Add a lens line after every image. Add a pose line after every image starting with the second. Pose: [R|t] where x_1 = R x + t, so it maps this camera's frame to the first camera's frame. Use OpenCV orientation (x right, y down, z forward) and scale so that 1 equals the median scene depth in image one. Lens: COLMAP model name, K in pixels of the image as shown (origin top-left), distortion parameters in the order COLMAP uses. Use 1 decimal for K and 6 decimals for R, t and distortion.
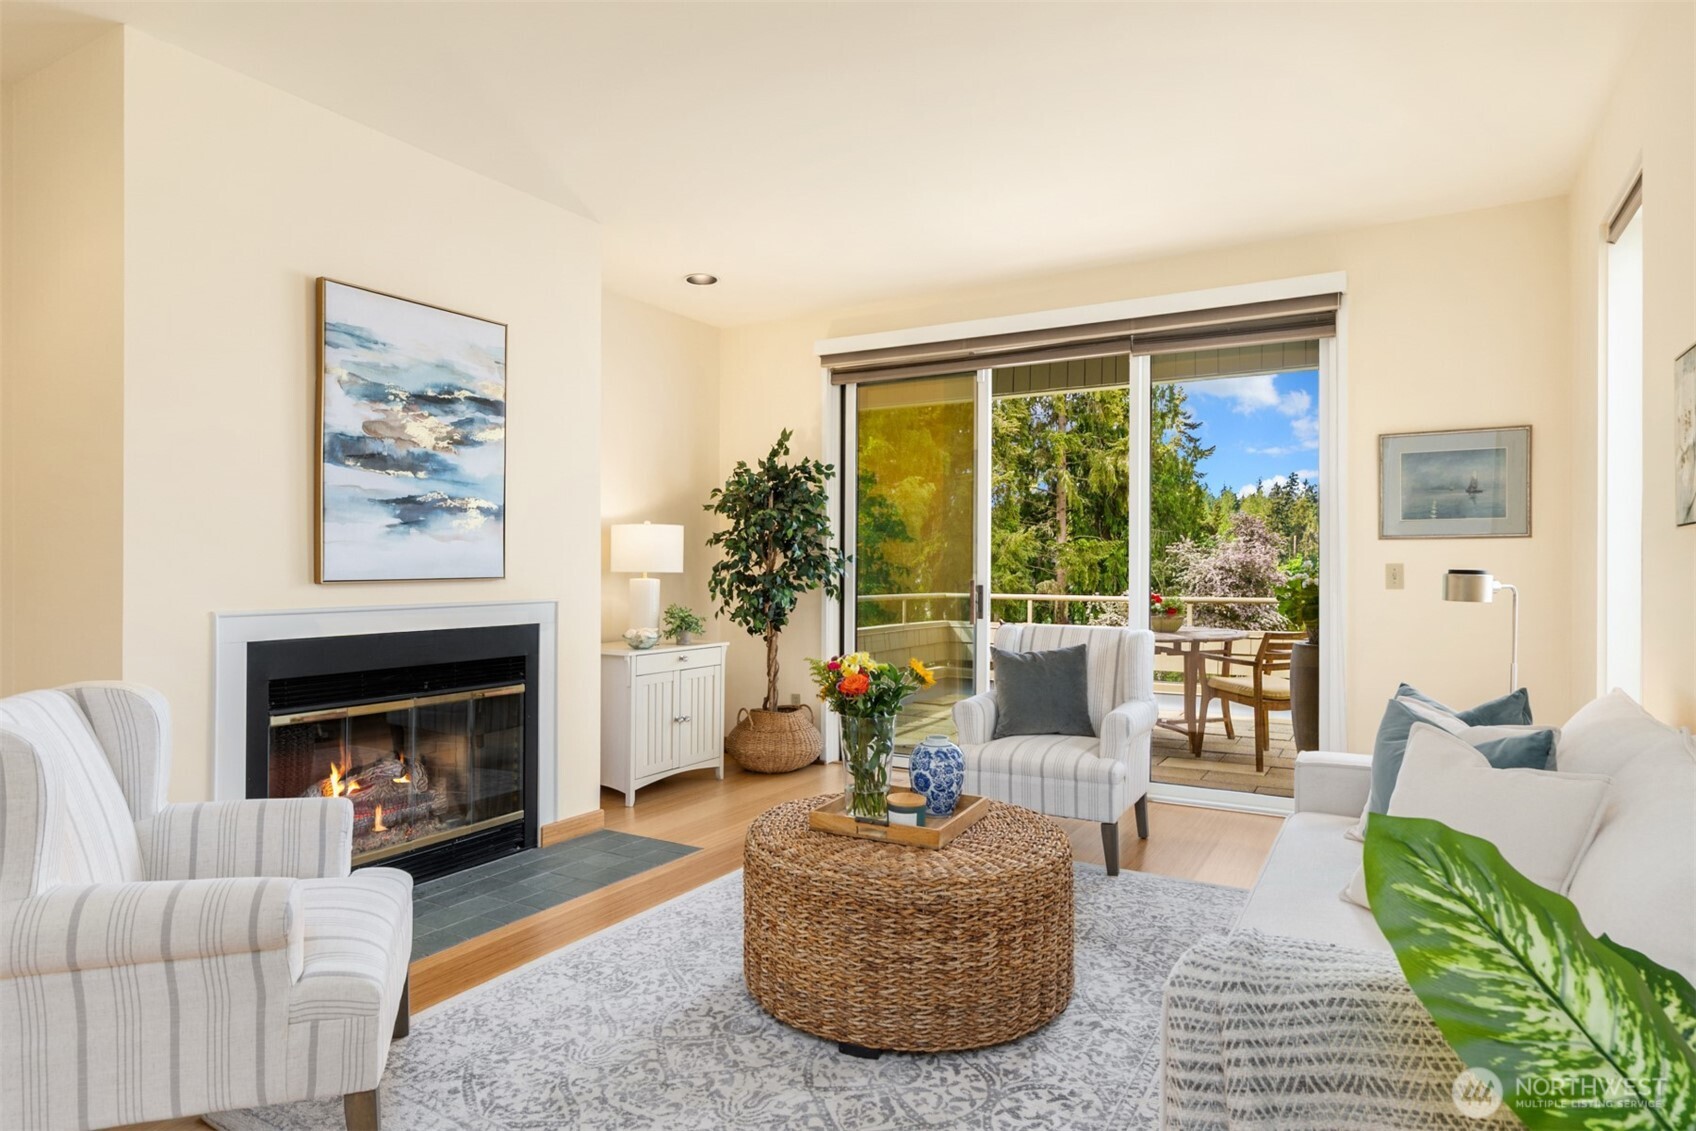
lens RADIAL K [[1015.3, 0, 848.0], [0, 1015.3, 565.5], [0, 0, 1]] dist [0.004963, 0.000059]
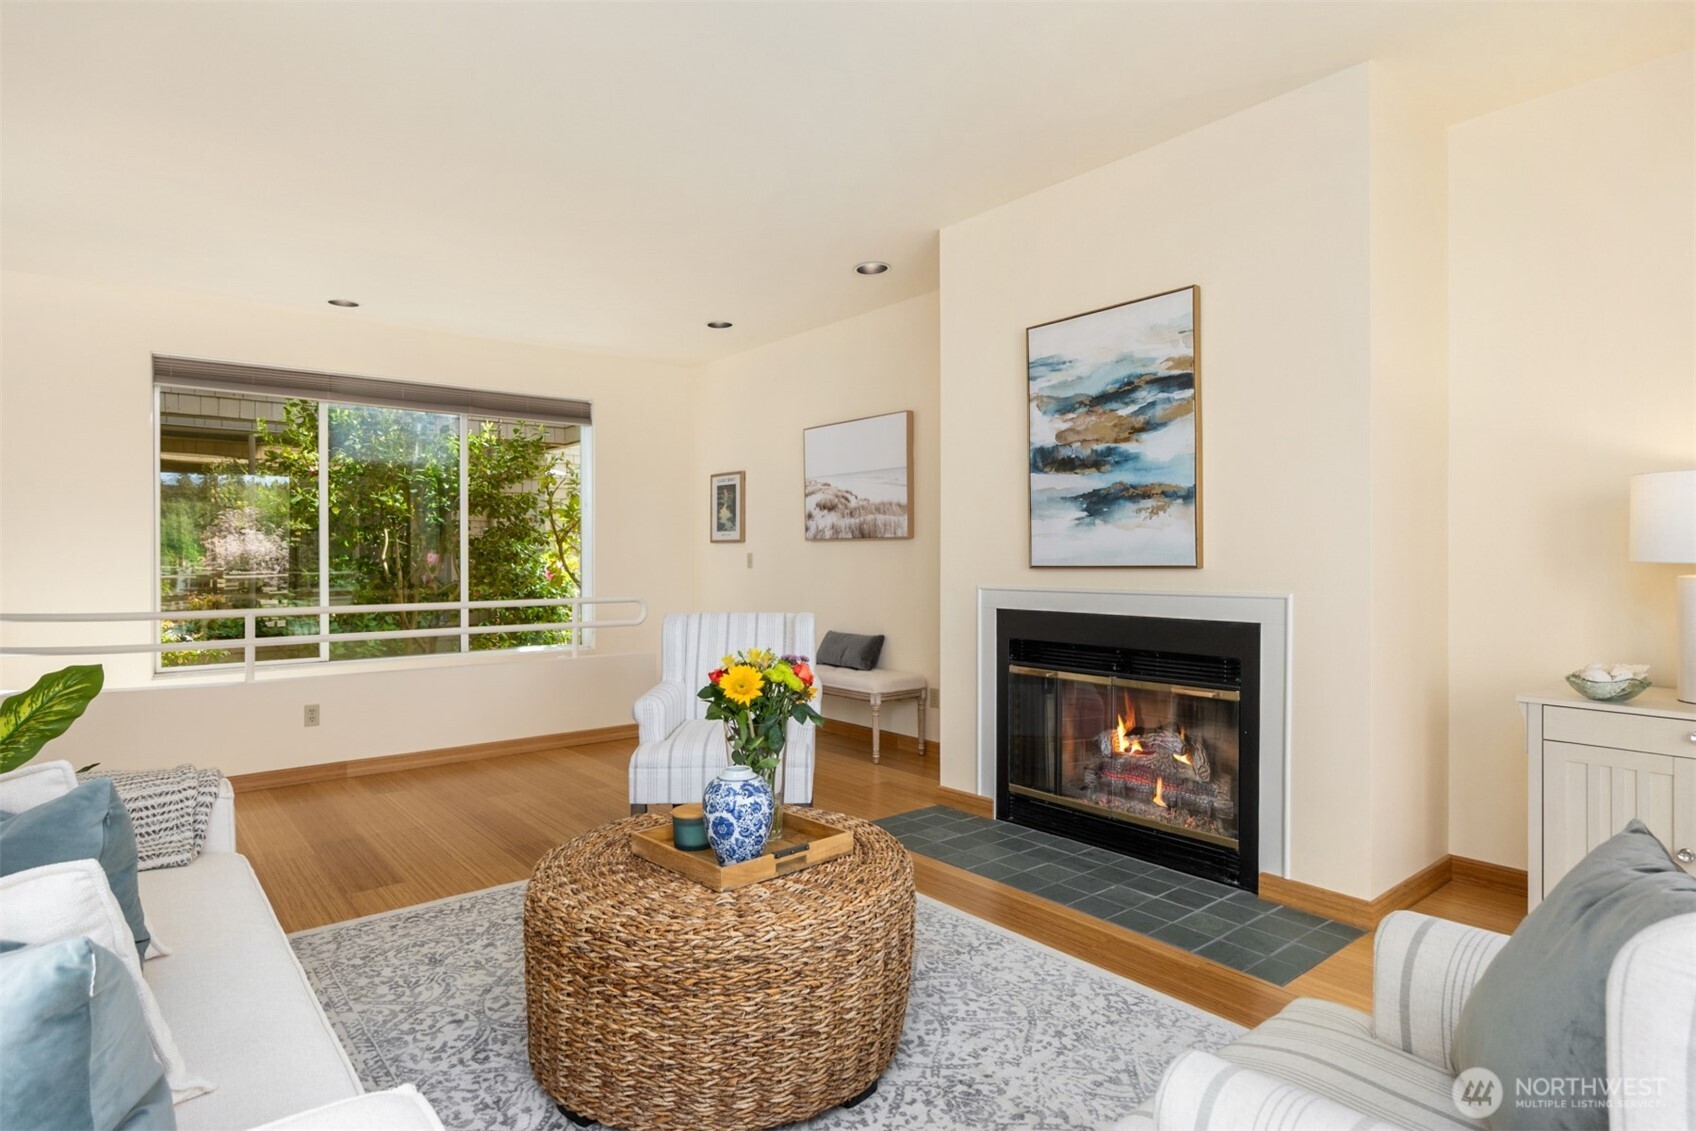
lens RADIAL K [[900.2, 0, 812.6], [0, 900.2, 565.0], [0, 0, 1]] dist [-0.001707, -0.000220]
pose [[-0.374794, 0.006703, -0.927084, 0.564896], [0.002445, 0.999978, 0.006241, 0.005170], [0.927105, 0.000073, -0.374802, 1.049066]]
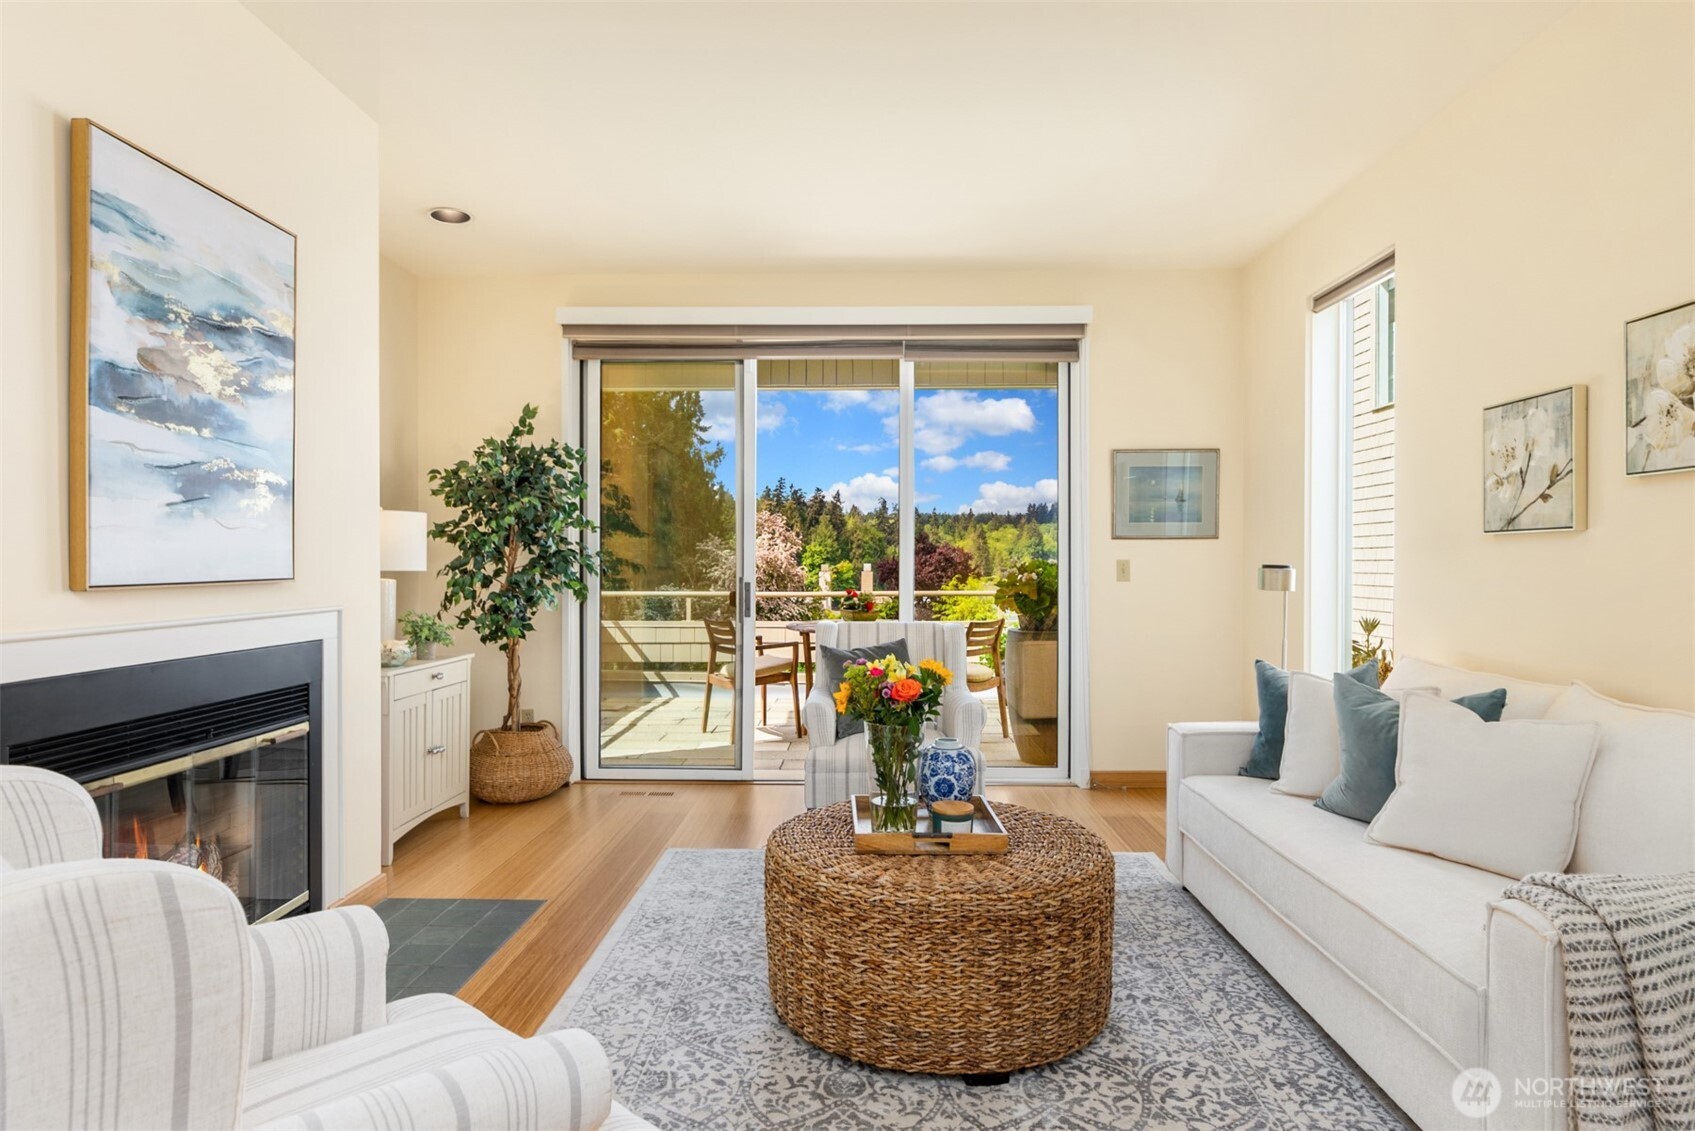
lens RADIAL K [[1002.4, 0, 868.5], [0, 1002.4, 571.2], [0, 0, 1]] dist [0.002158, 0.001391]
pose [[0.865065, -0.005997, 0.501624, -0.365067], [0.001284, 0.999952, 0.009739, -0.000304], [-0.501659, -0.007781, 0.865031, 0.171777]]
